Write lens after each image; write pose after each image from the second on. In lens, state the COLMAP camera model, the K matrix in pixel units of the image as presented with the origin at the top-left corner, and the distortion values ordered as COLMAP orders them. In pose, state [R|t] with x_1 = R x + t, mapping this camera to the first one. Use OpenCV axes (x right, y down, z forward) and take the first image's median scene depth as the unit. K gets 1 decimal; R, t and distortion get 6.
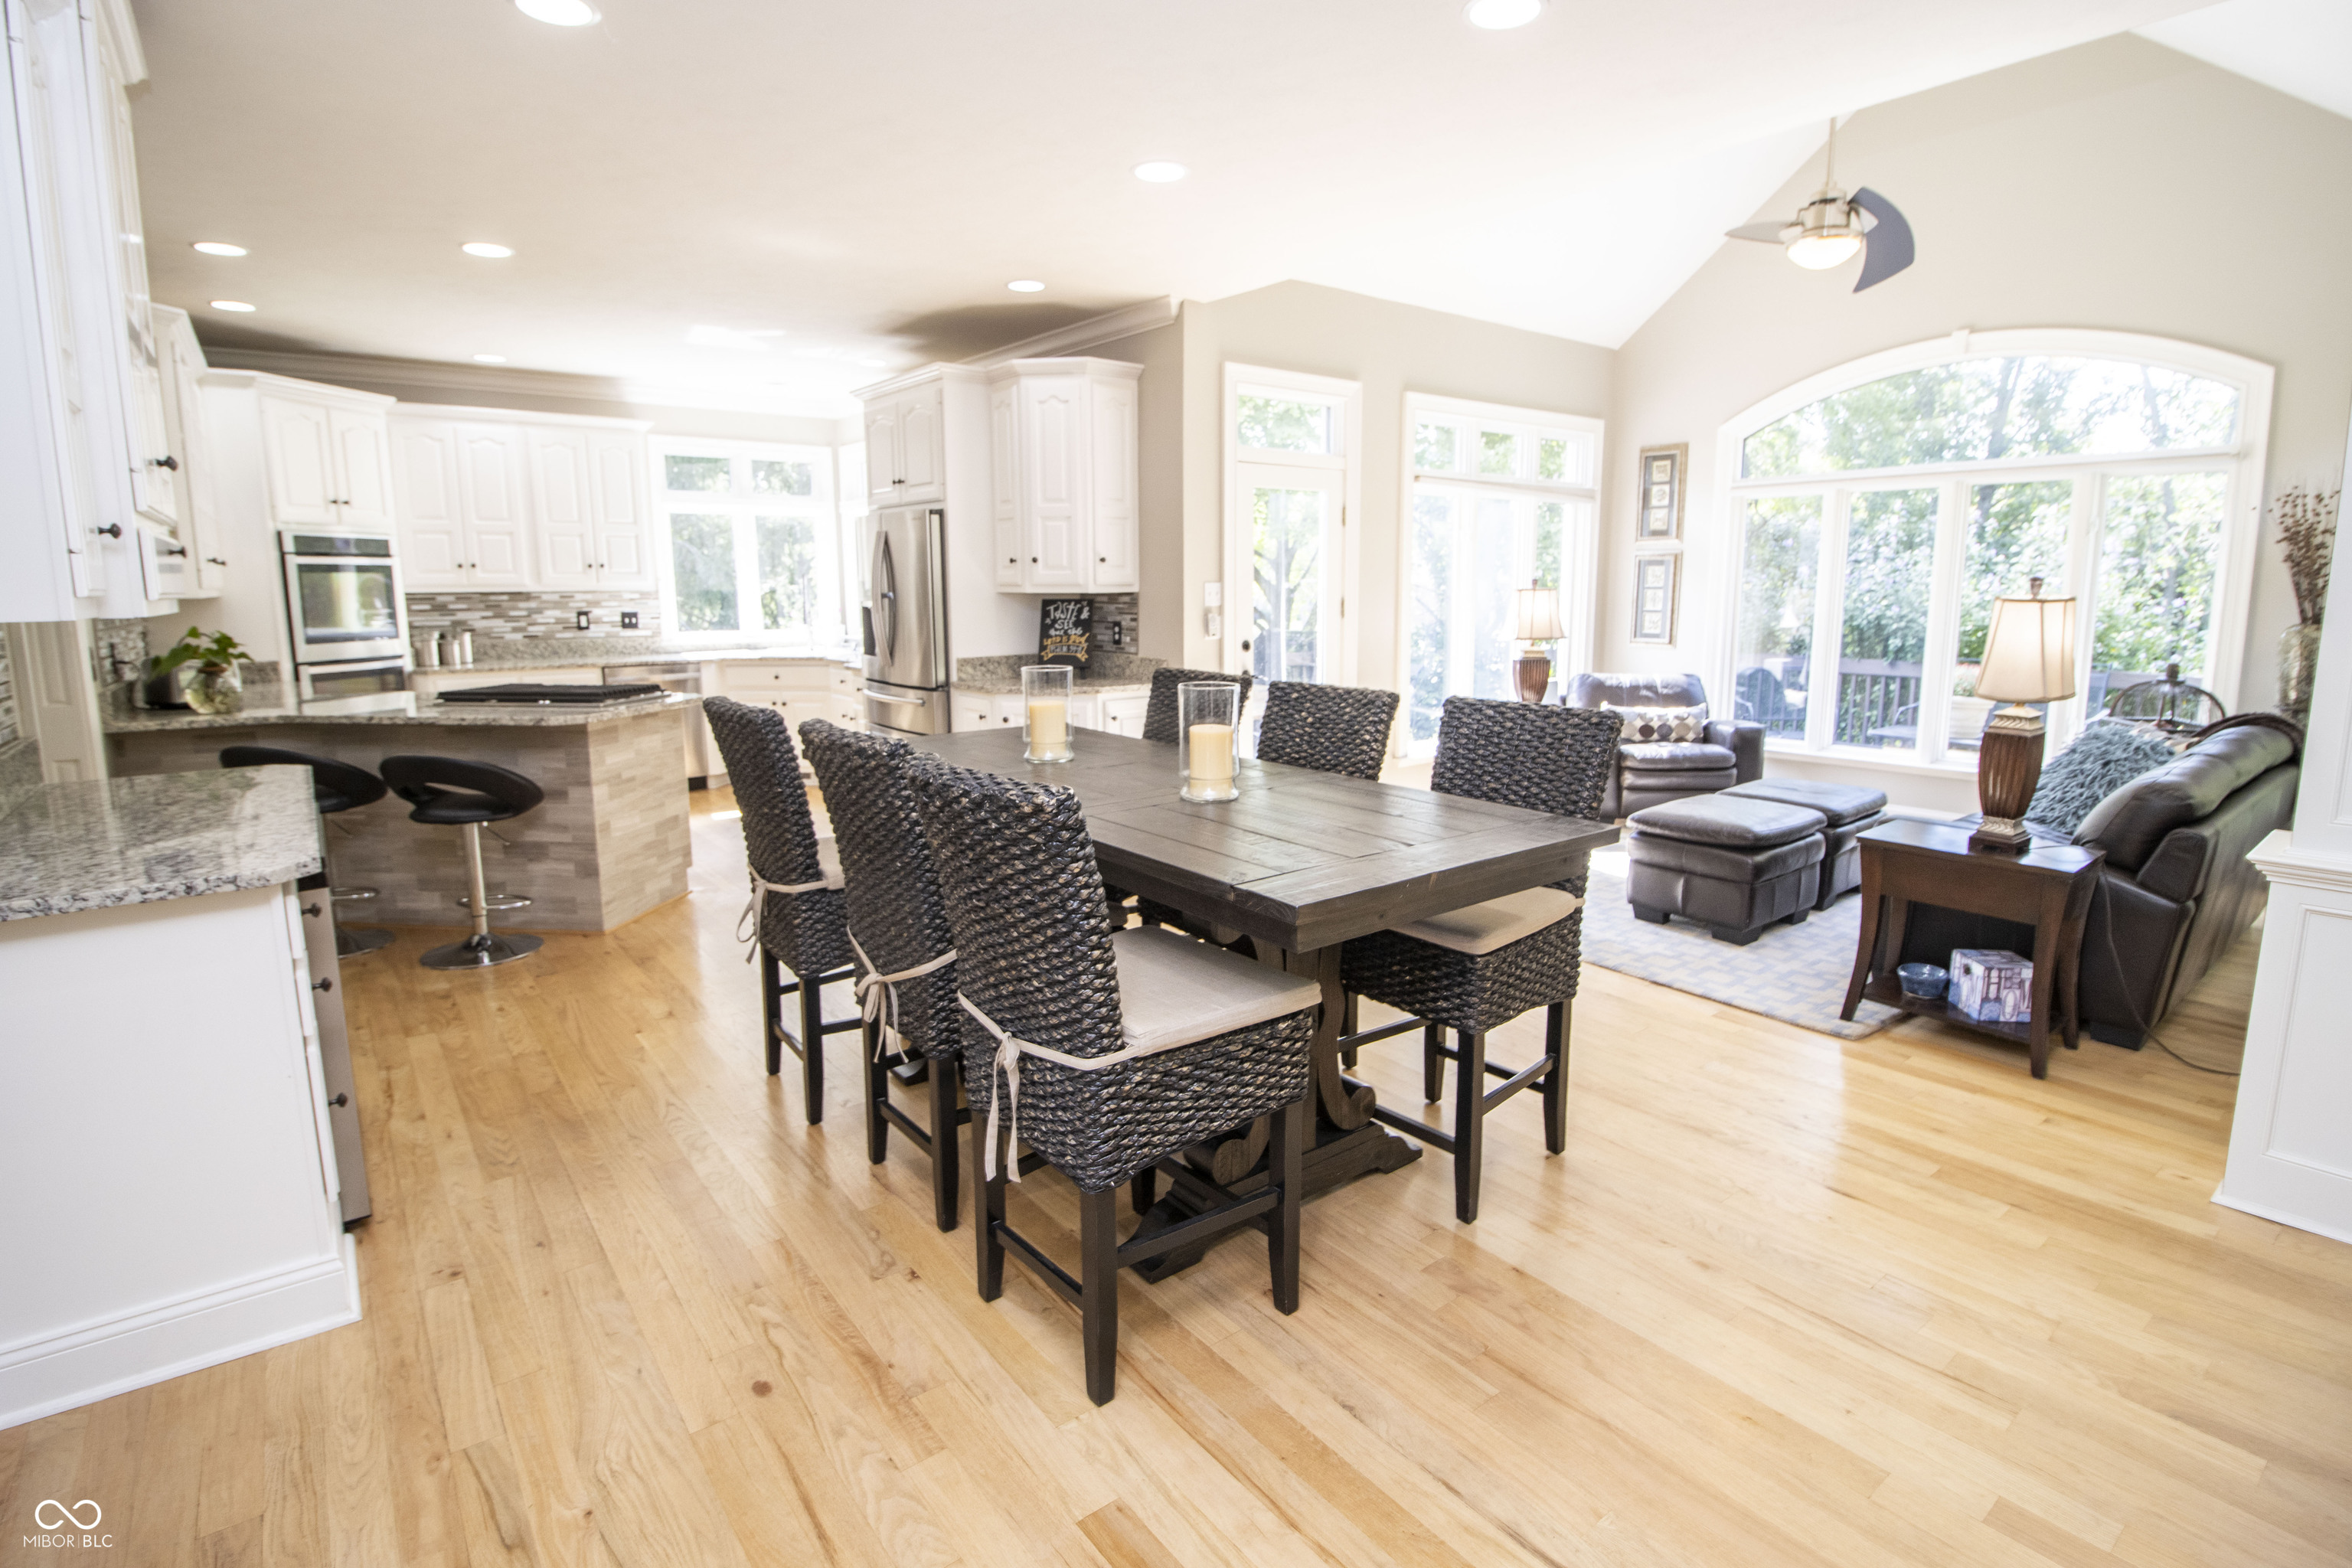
lens RADIAL K [[1105.6, 0, 1180.2], [0, 1105.6, 765.8], [0, 0, 1]] dist [-0.009053, -0.008923]
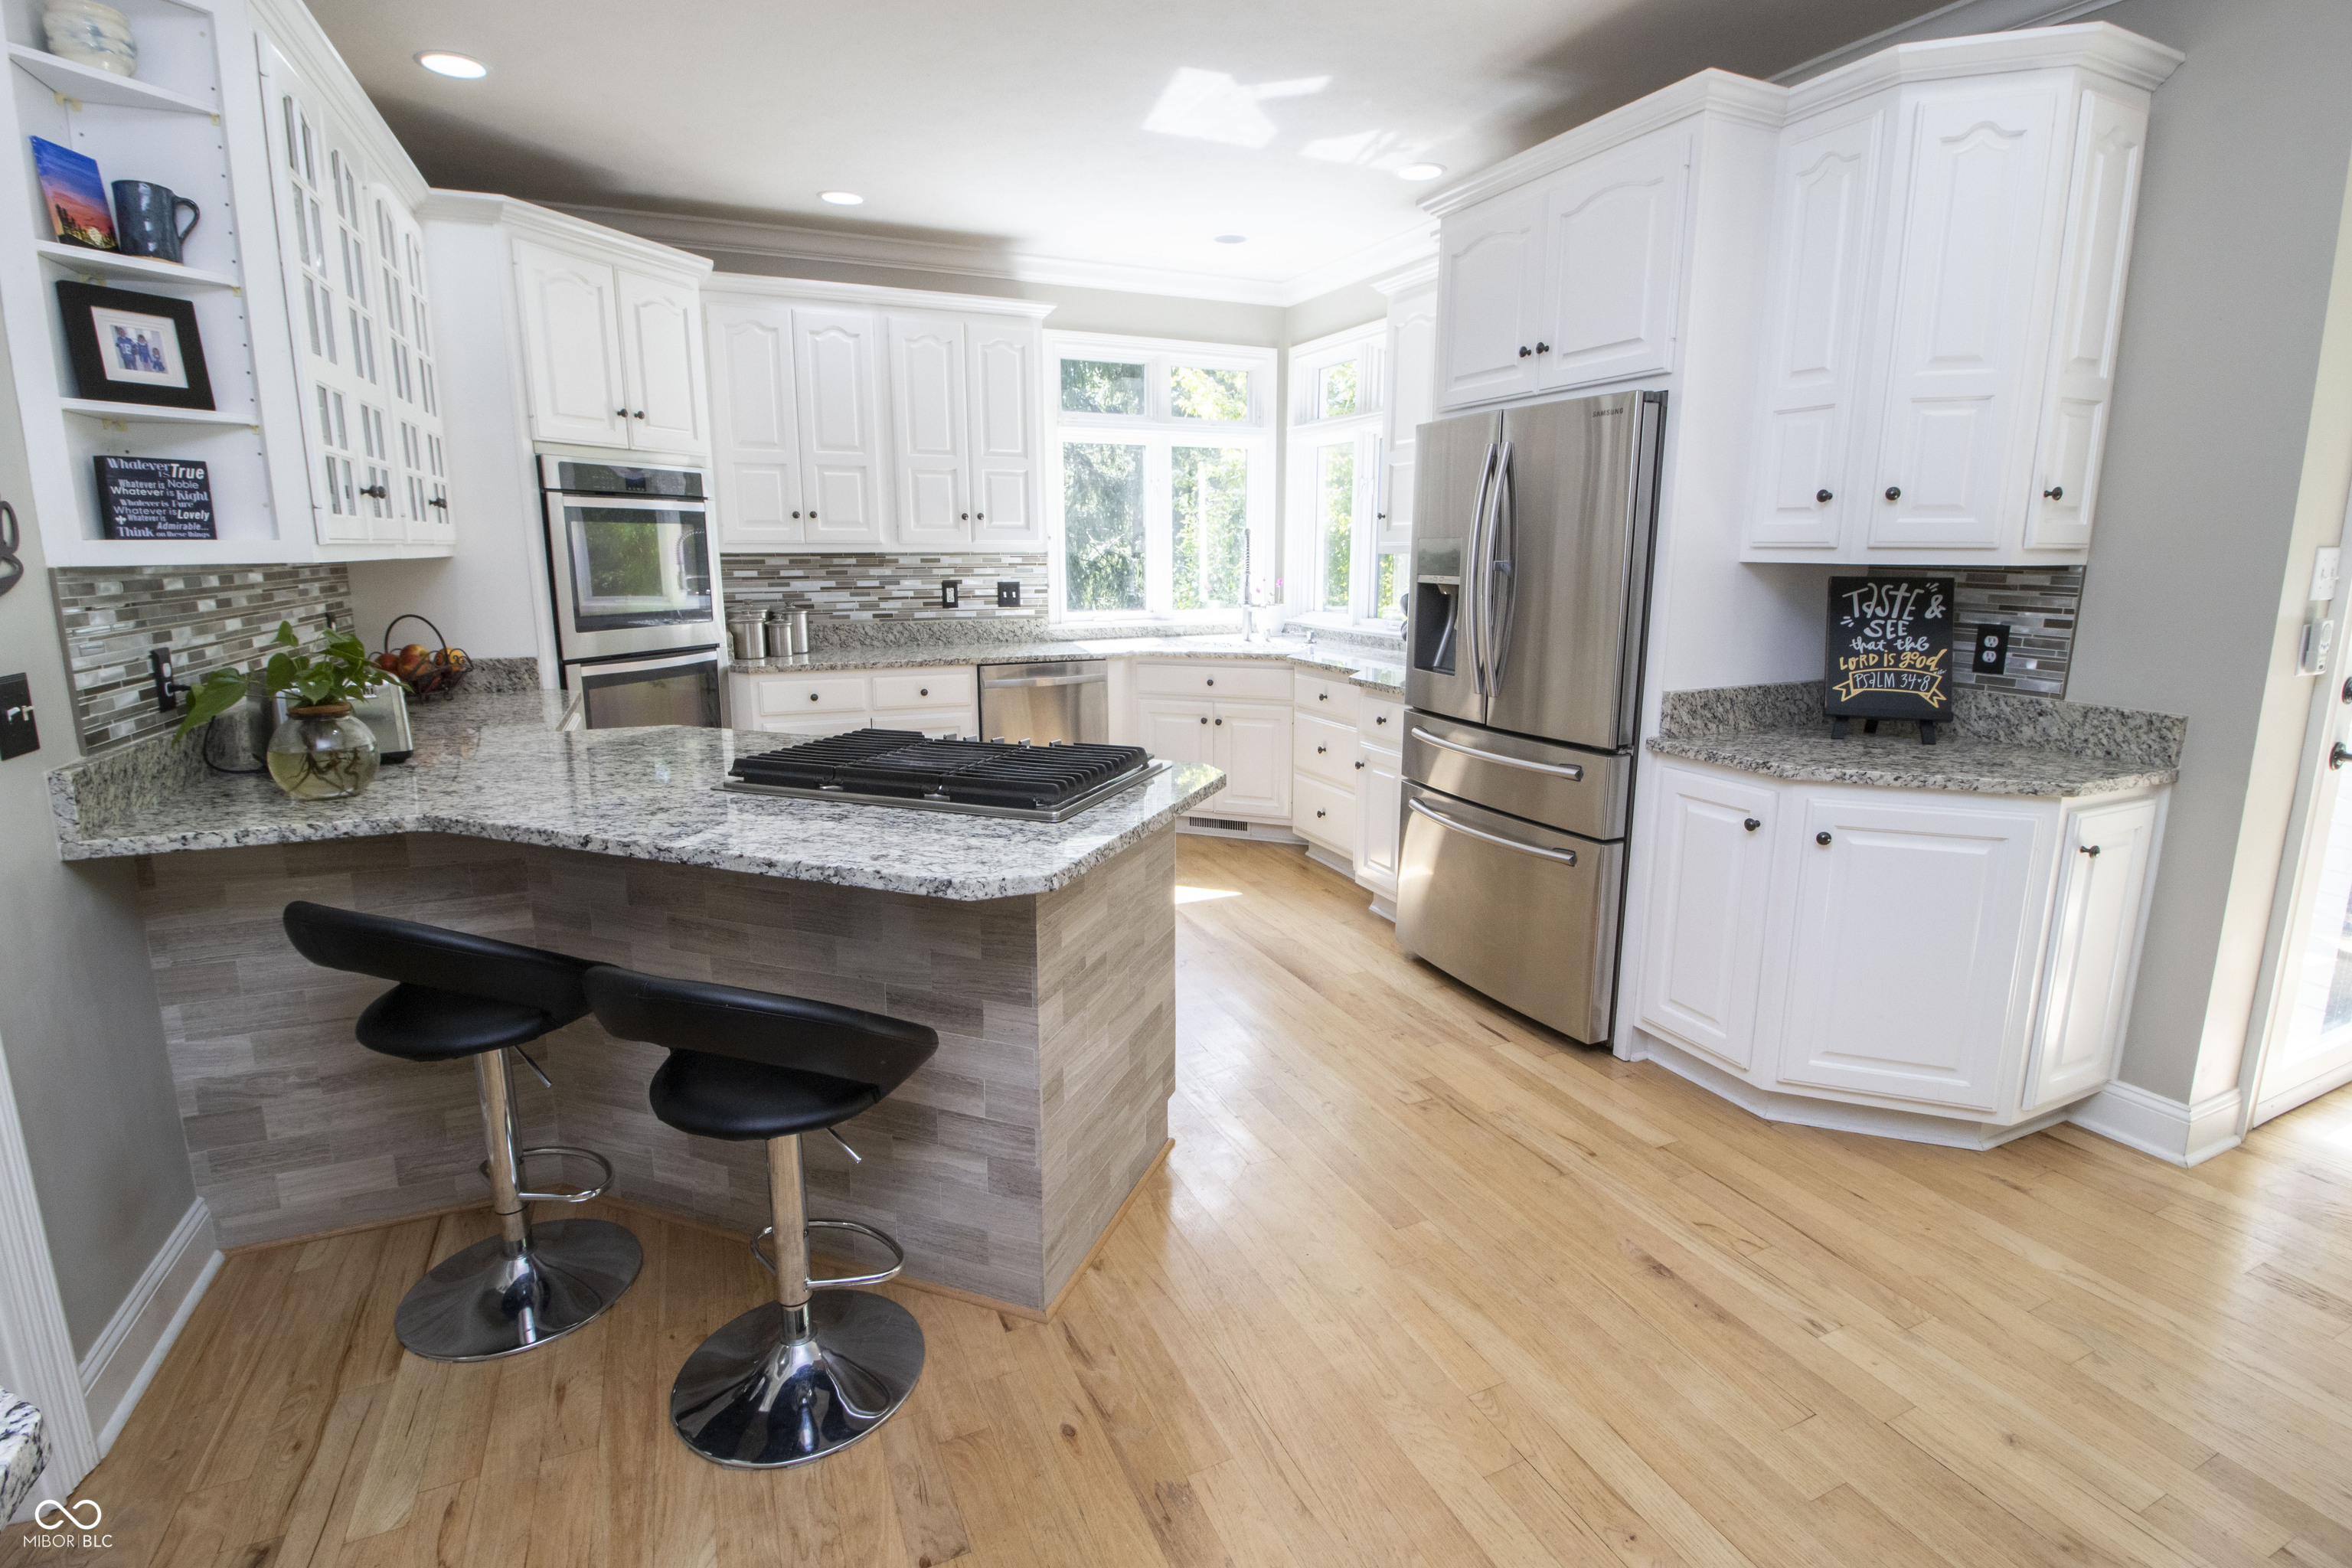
lens RADIAL K [[1105.6, 0, 1195.8], [0, 1105.6, 775.2], [0, 0, 1]] dist [-0.009053, -0.008923]
pose [[0.970830, 0.052740, -0.233895, -0.242783], [-0.043314, 0.998036, 0.045257, -0.061417], [0.235823, -0.033806, 0.971208, 0.384429]]
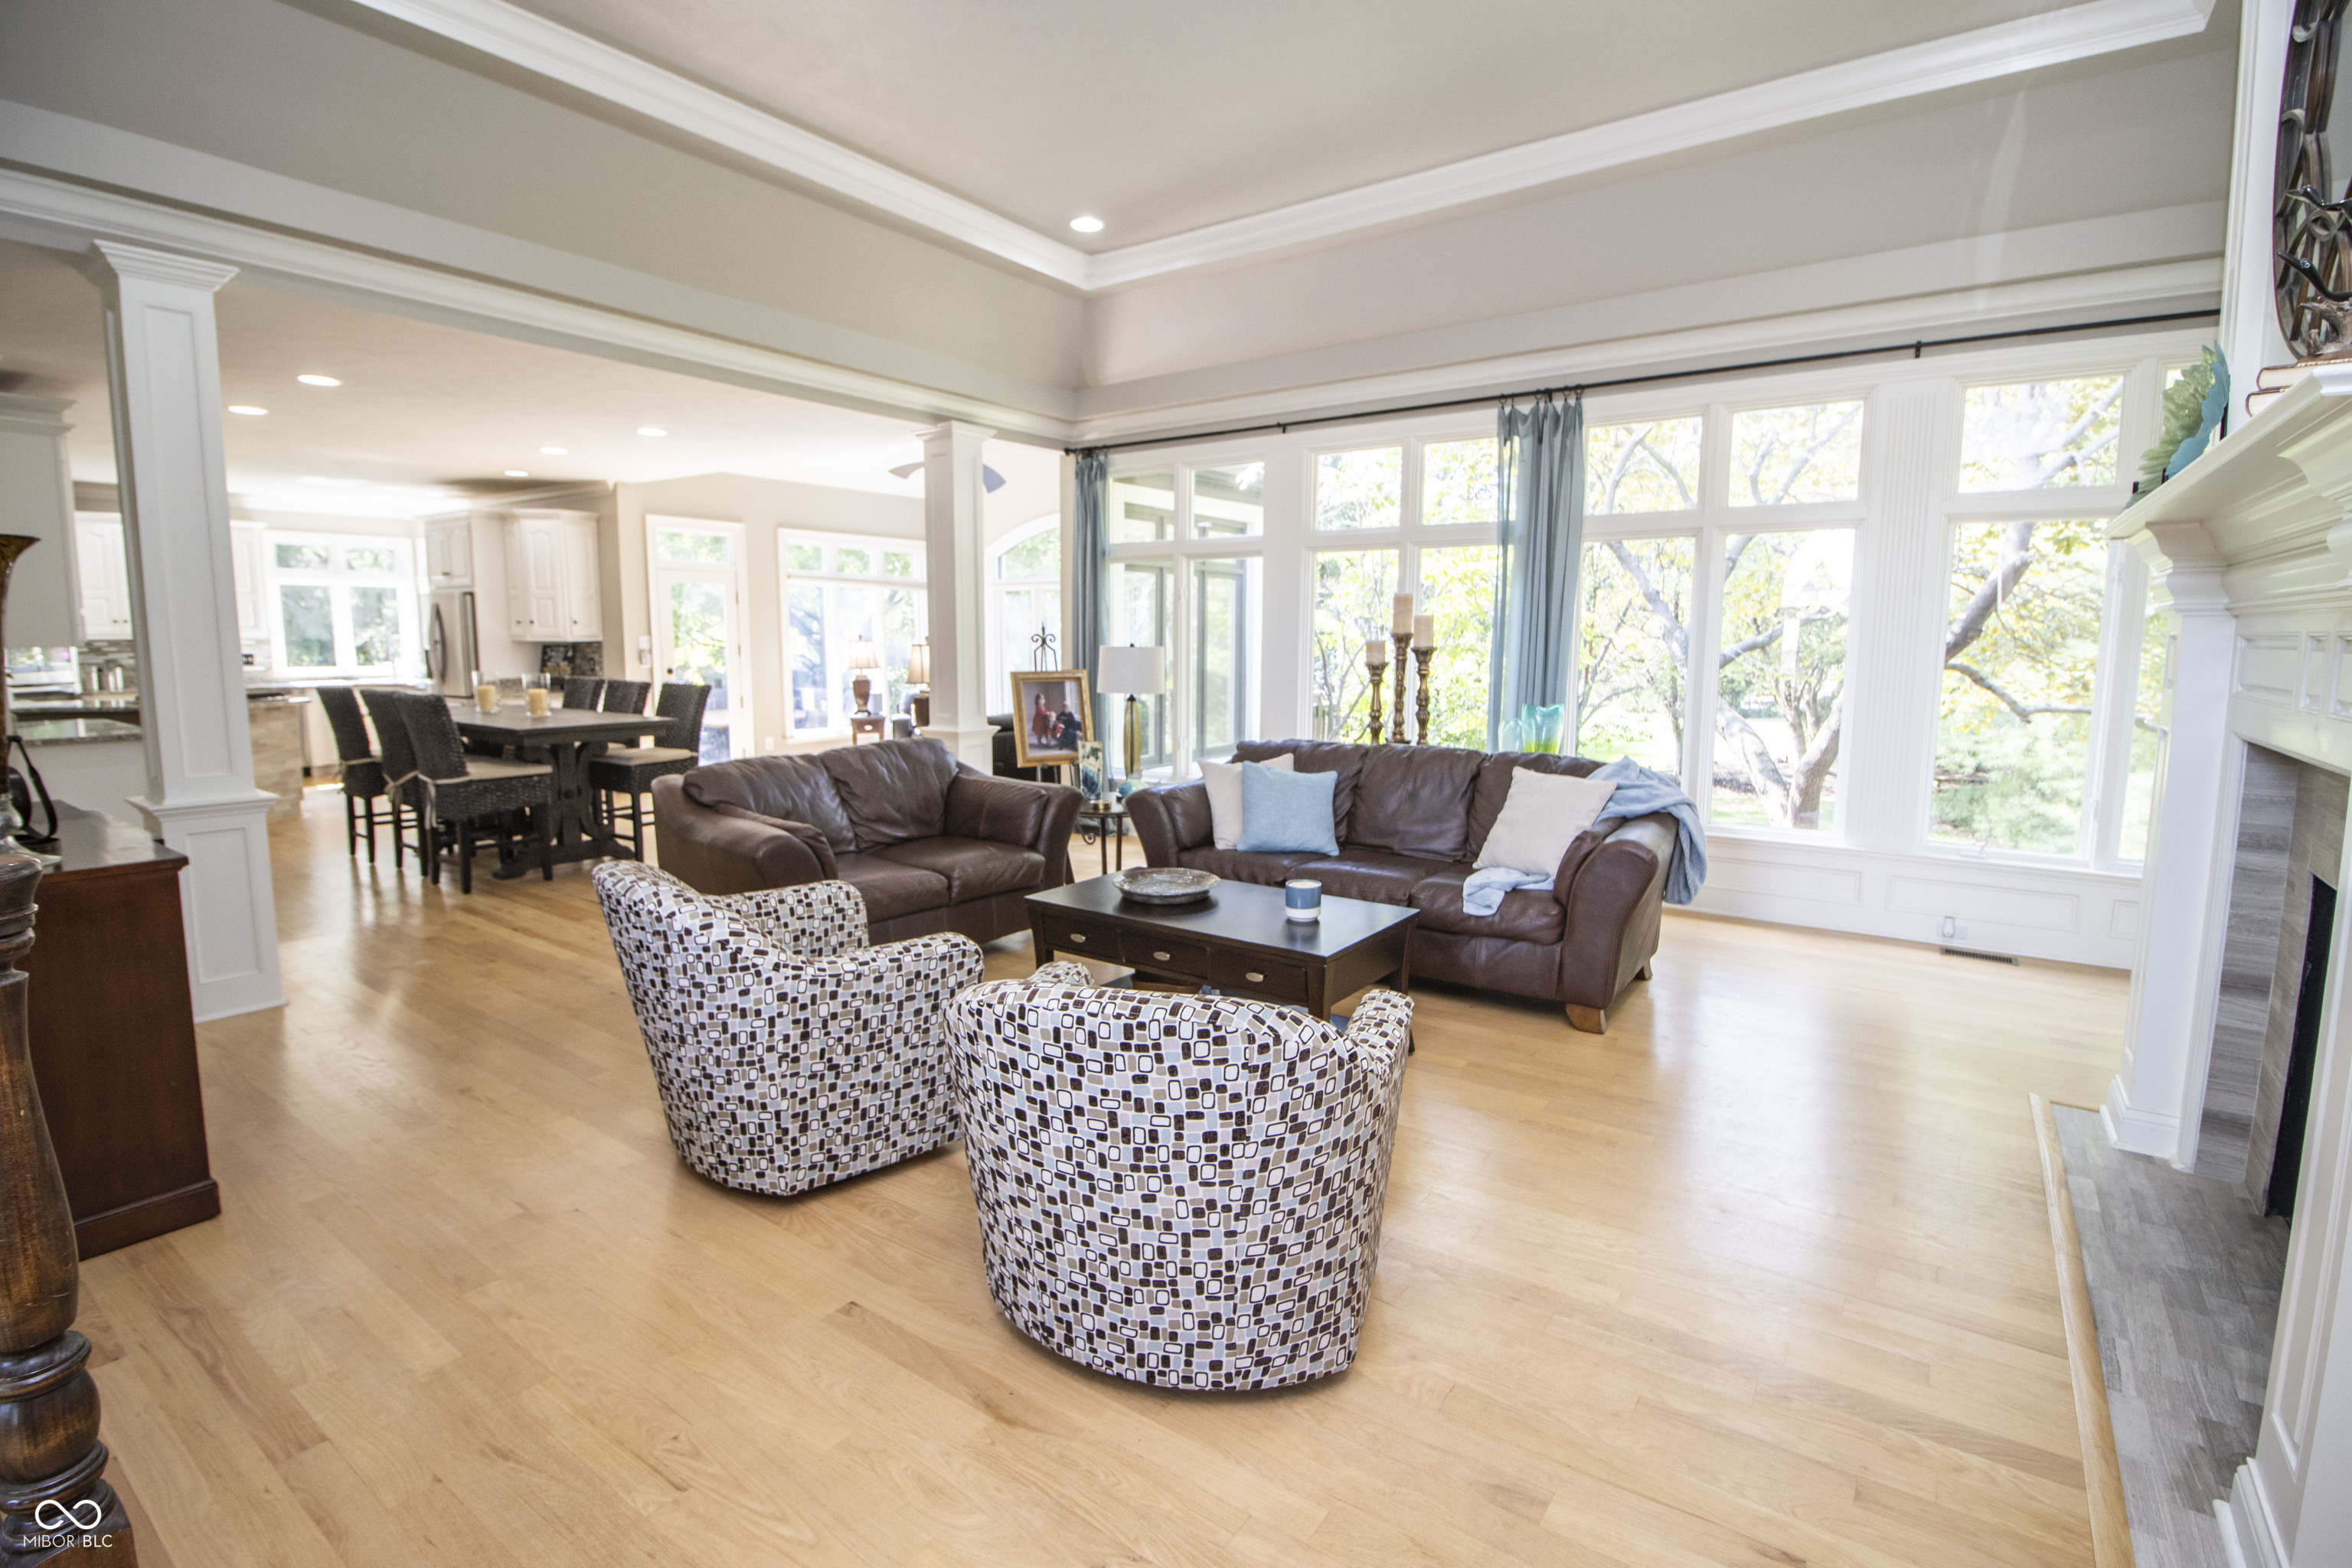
lens RADIAL K [[1105.6, 0, 1182.4], [0, 1105.6, 763.9], [0, 0, 1]] dist [-0.009053, -0.008923]
pose [[0.962160, -0.024018, 0.271424, 0.305961], [0.036803, 0.998435, -0.042112, 0.118981], [-0.269988, 0.050507, 0.961538, -0.753276]]
